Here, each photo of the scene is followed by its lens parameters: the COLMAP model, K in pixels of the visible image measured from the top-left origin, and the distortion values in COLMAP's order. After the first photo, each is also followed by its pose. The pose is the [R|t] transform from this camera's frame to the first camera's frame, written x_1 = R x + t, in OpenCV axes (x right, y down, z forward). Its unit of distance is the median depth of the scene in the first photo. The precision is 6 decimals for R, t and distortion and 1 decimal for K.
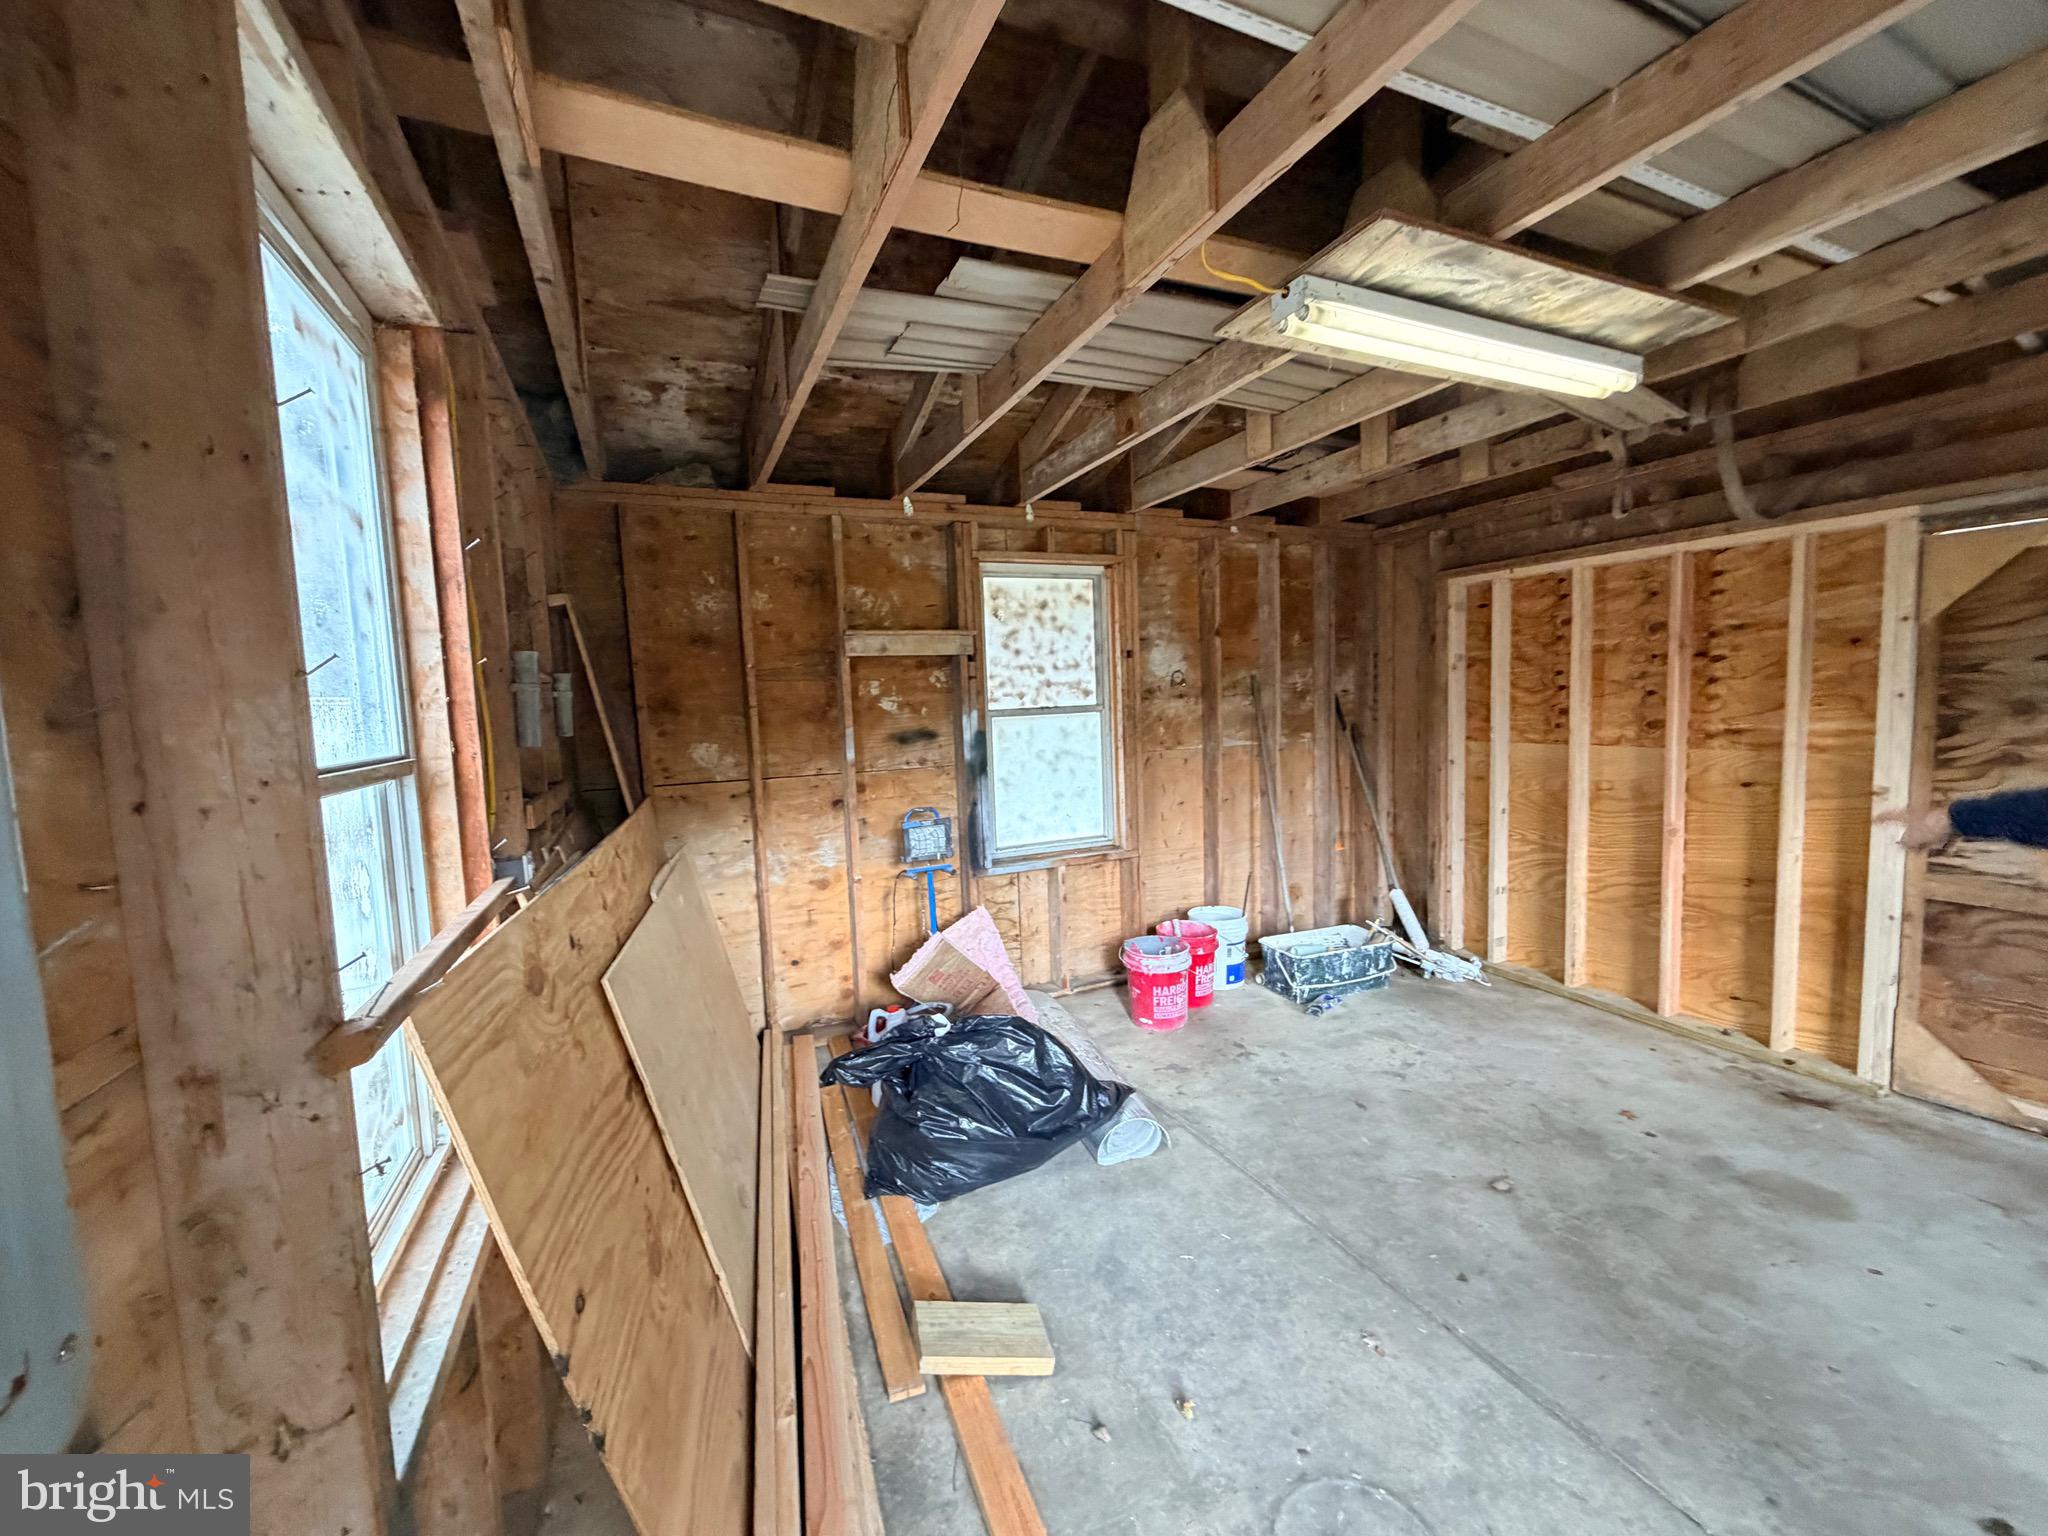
lens RADIAL K [[816.6, 0, 1024.0], [0, 816.6, 768.0], [0, 0, 1]] dist [-0.002970, 0.000003]
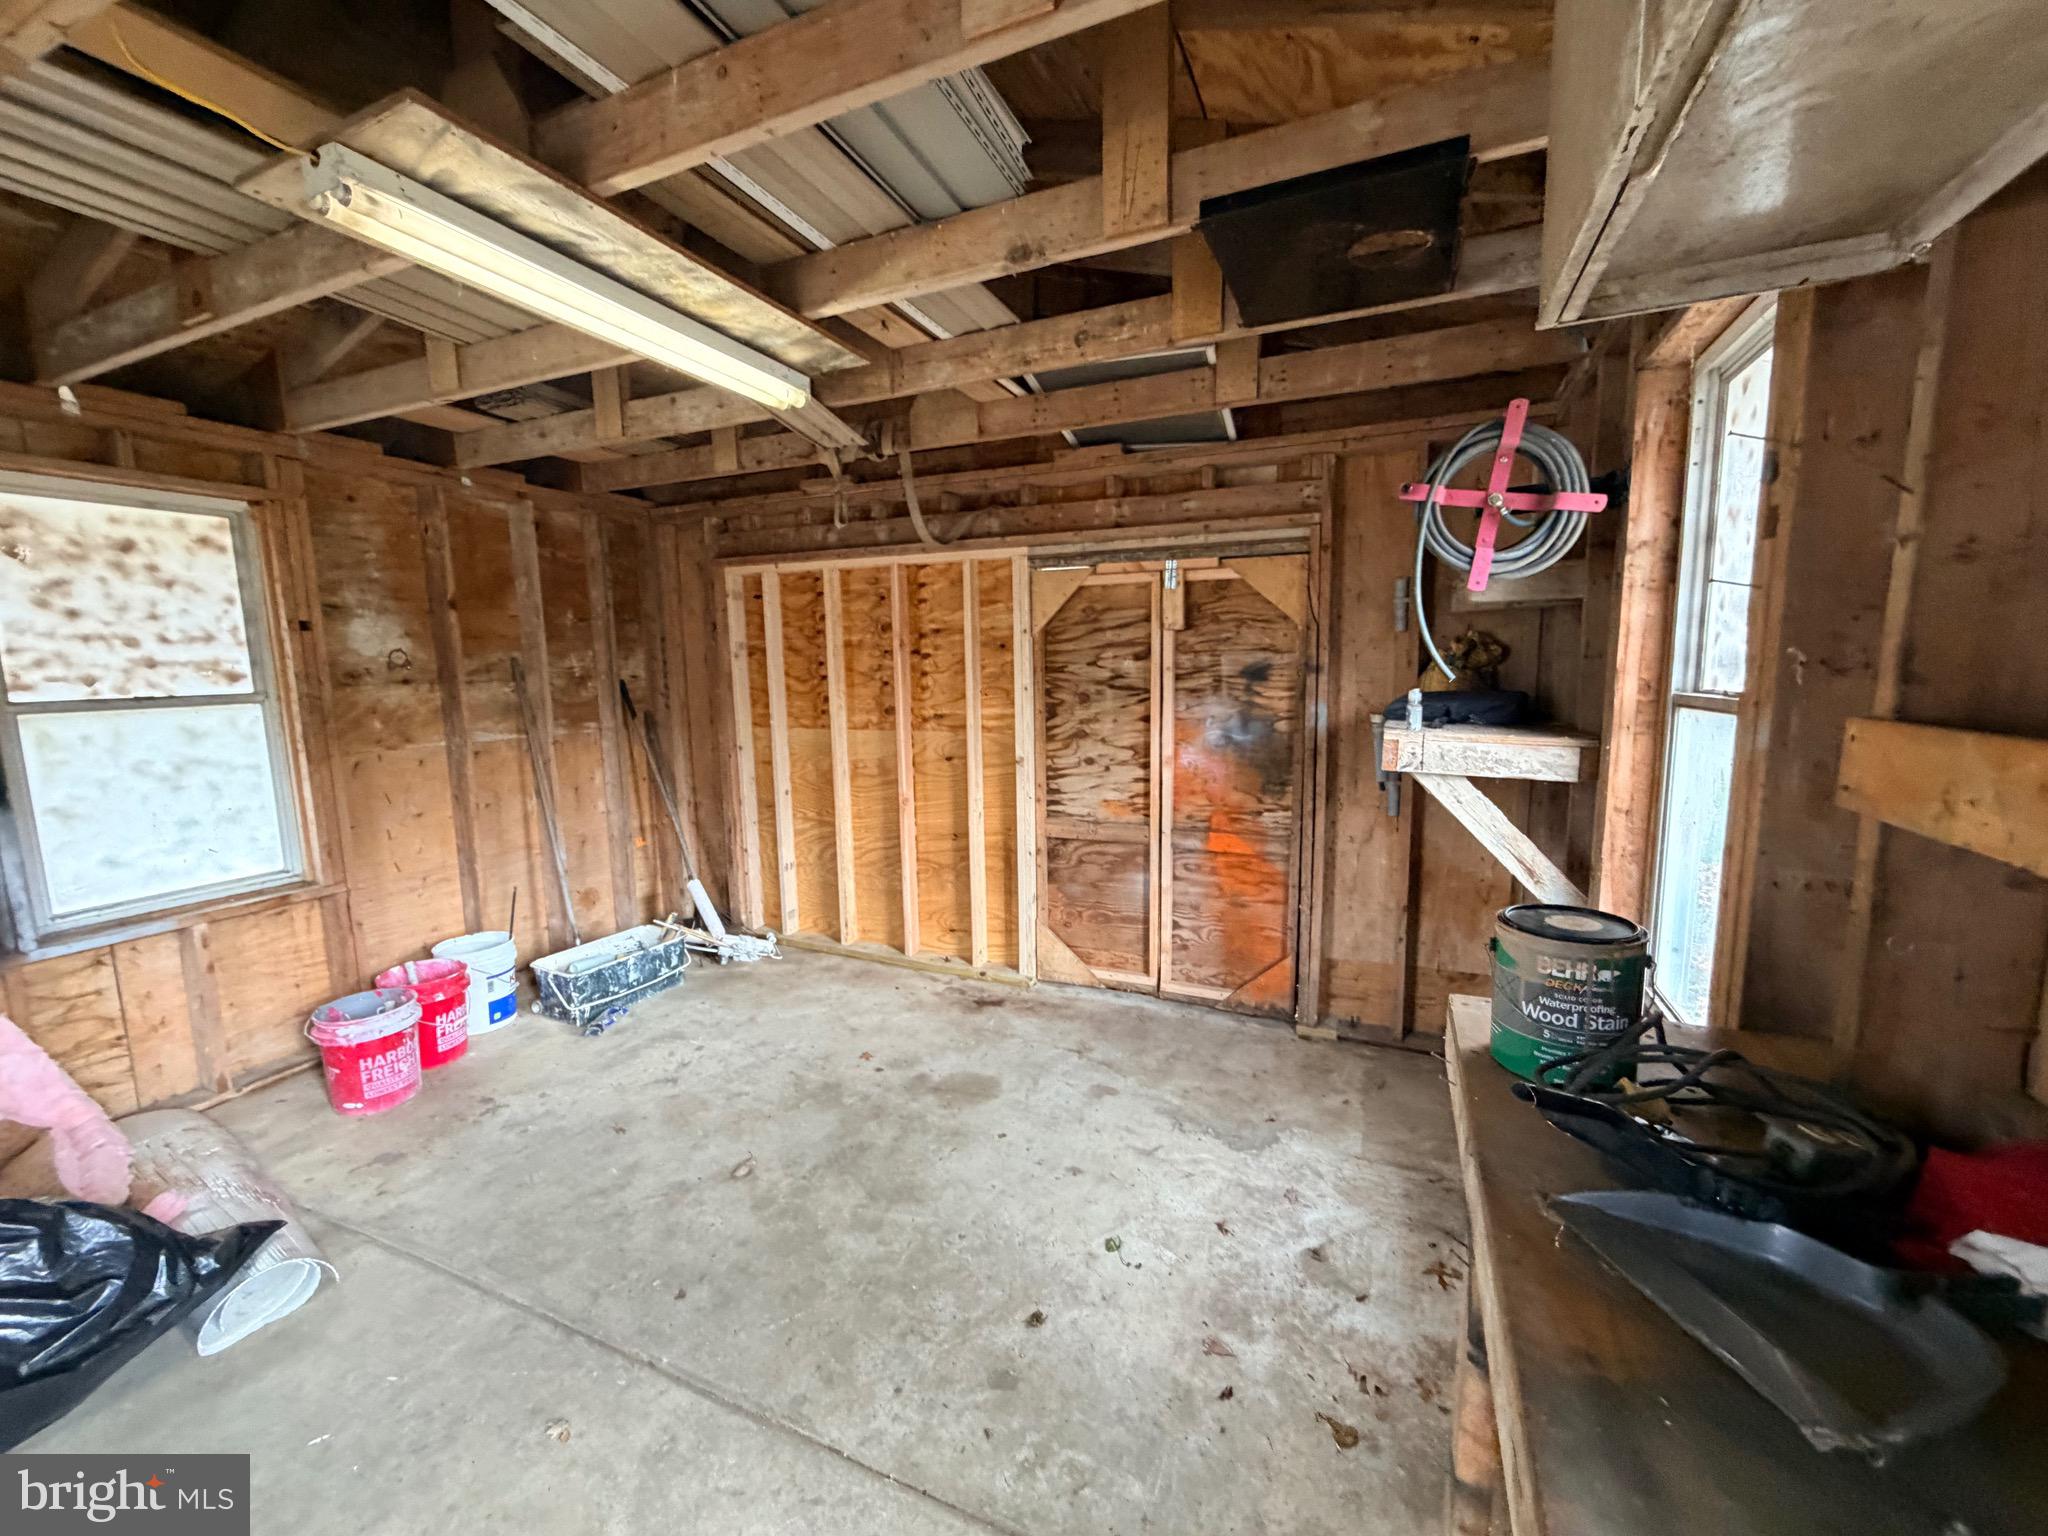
lens RADIAL K [[816.6, 0, 1024.0], [0, 816.6, 768.0], [0, 0, 1]] dist [-0.002970, 0.000003]
pose [[0.738658, -0.063206, 0.671110, 0.126822], [0.046195, 0.998000, 0.043148, -0.013093], [-0.672495, -0.000869, 0.740101, 0.004122]]
